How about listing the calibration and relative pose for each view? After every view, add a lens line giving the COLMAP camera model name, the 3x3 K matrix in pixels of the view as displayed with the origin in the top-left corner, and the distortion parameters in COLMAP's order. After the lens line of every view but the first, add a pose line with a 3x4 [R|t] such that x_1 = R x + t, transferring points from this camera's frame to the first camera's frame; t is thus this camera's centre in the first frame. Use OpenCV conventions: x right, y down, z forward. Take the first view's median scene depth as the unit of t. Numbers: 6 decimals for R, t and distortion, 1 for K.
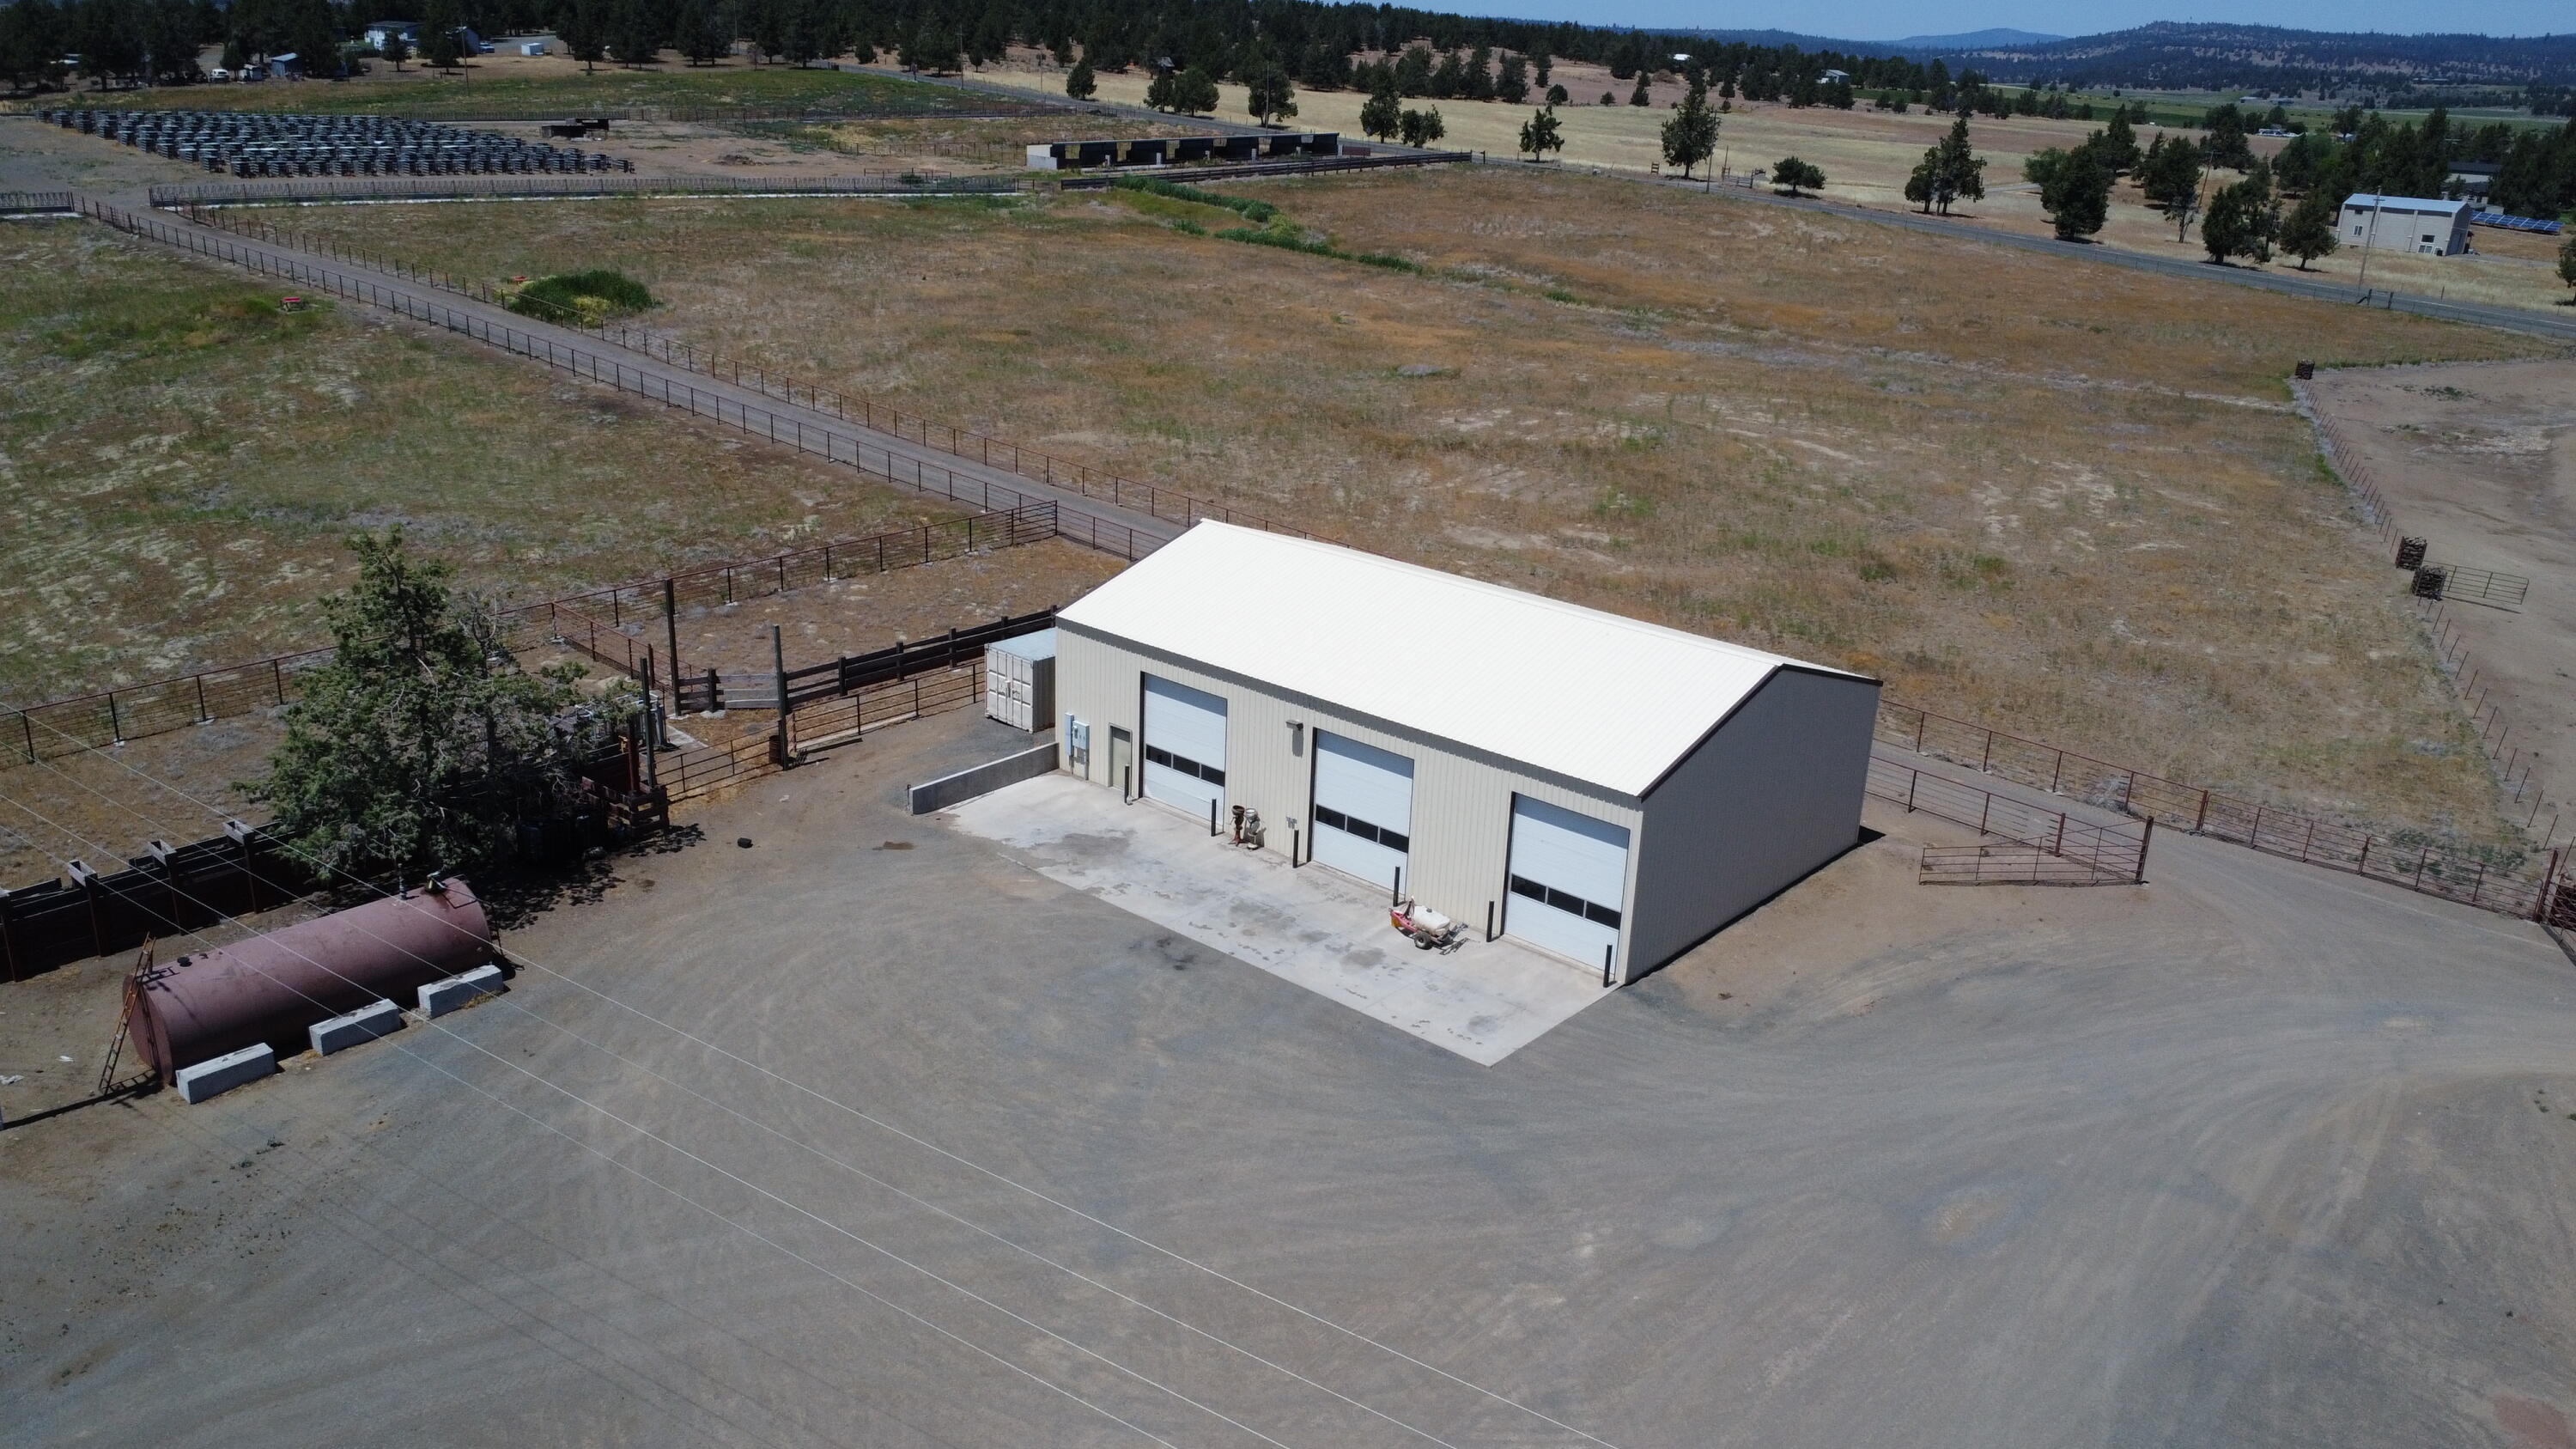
lens RADIAL K [[1929.0, 0, 1280.1], [0, 1929.0, 730.6], [0, 0, 1]] dist [0.005658, -0.004902]
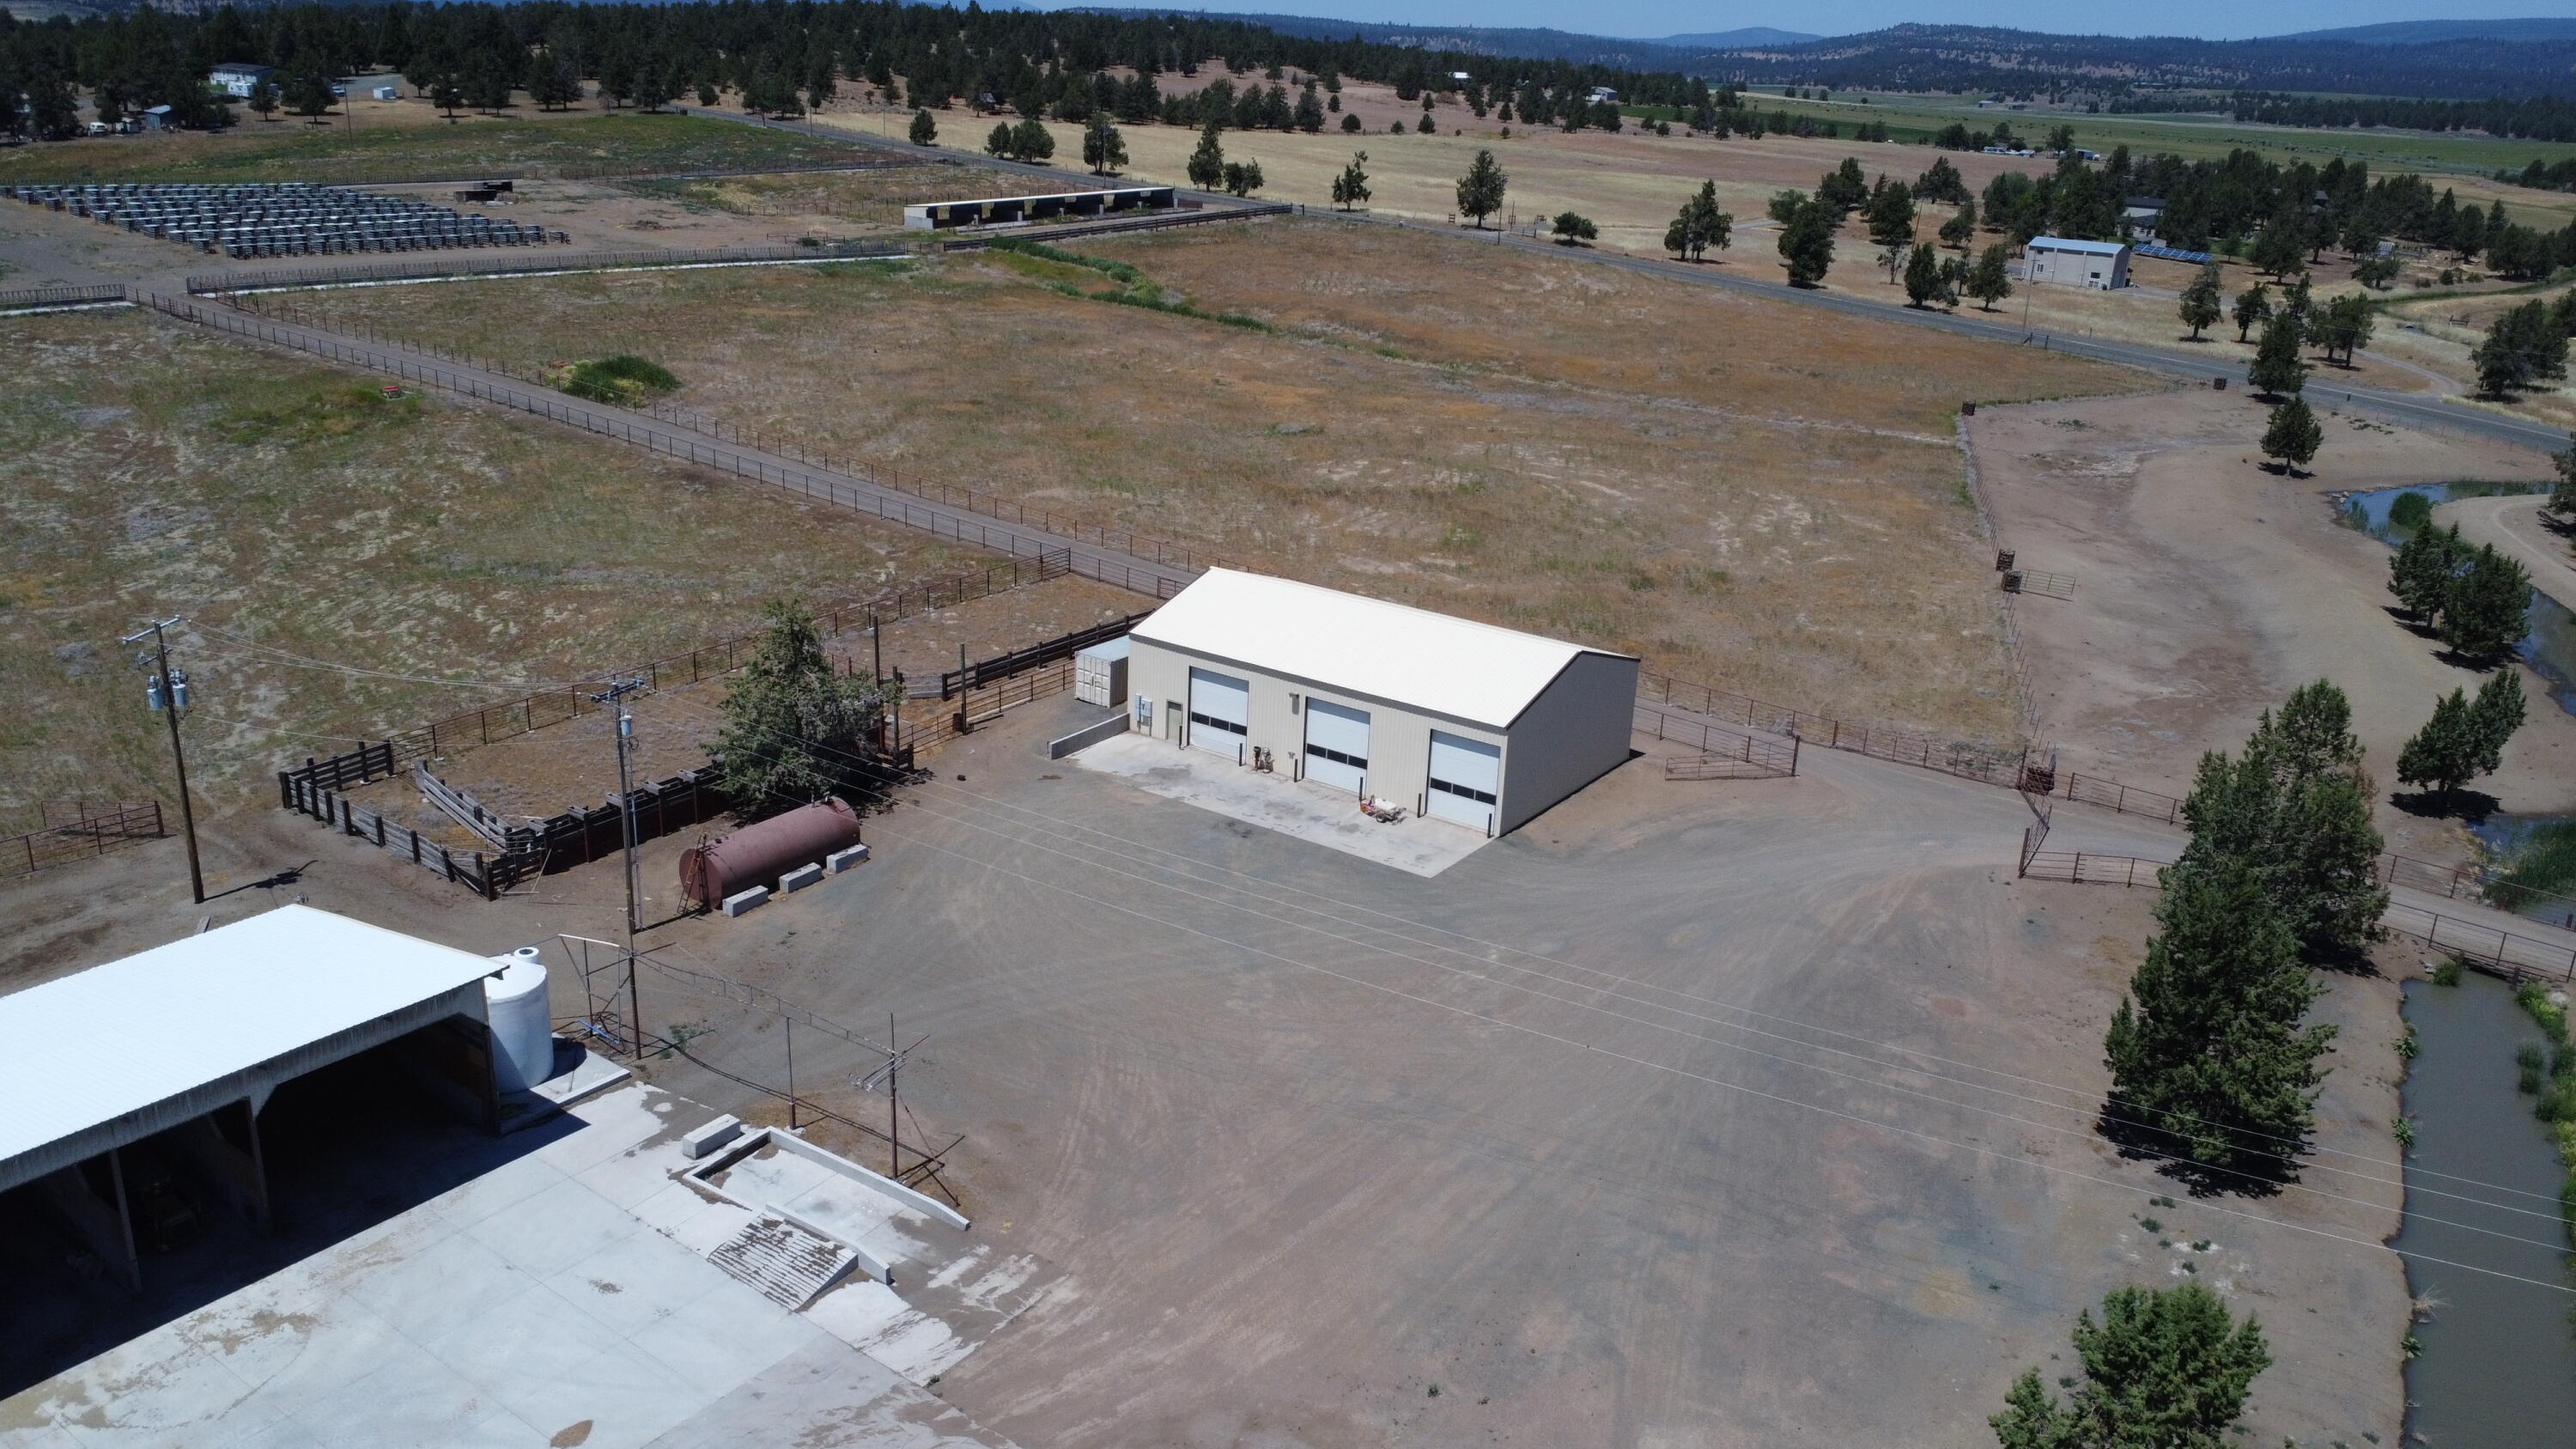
lens RADIAL K [[1929.0, 0, 1288.7], [0, 1929.0, 733.3], [0, 0, 1]] dist [0.005658, -0.004902]
pose [[0.993683, -0.032146, 0.107525, -0.089335], [0.031744, 0.999481, 0.005446, 0.010373], [-0.107644, -0.001999, 0.994187, -0.327145]]
